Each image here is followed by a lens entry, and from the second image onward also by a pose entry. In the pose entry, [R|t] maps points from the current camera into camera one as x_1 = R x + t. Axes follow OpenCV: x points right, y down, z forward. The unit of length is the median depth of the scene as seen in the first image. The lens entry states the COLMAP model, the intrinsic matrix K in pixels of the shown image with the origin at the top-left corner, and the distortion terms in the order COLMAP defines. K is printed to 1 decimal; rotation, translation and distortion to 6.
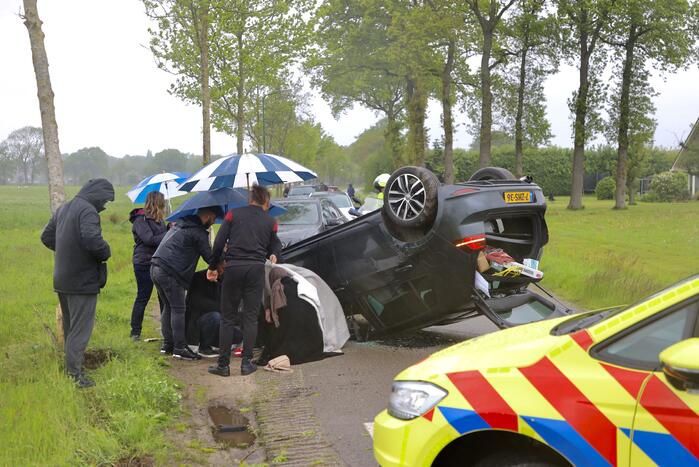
lens RADIAL K [[1195.6, 0, 349.5], [0, 1195.6, 233.5], [0, 0, 1]] dist [0.158456, 0.055836]
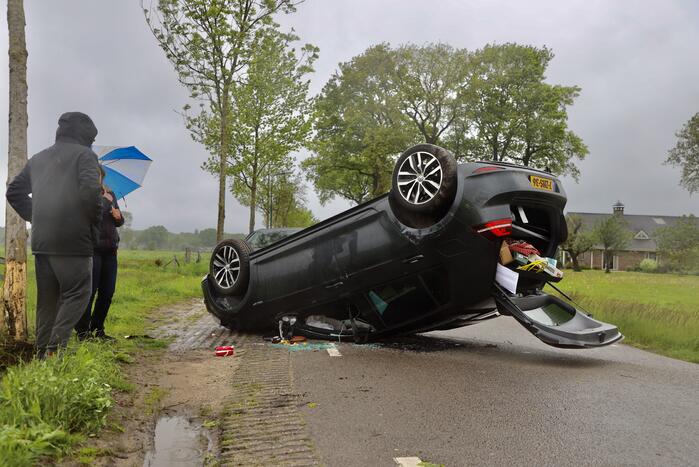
lens RADIAL K [[712.0, 0, 349.5], [0, 712.0, 233.5], [0, 0, 1]] dist [0.052272, 0.002328]
pose [[0.998872, 0.034807, 0.032300, -0.018782], [-0.031667, 0.995151, -0.093123, 0.059739], [-0.035384, 0.091995, 0.995131, 0.471247]]
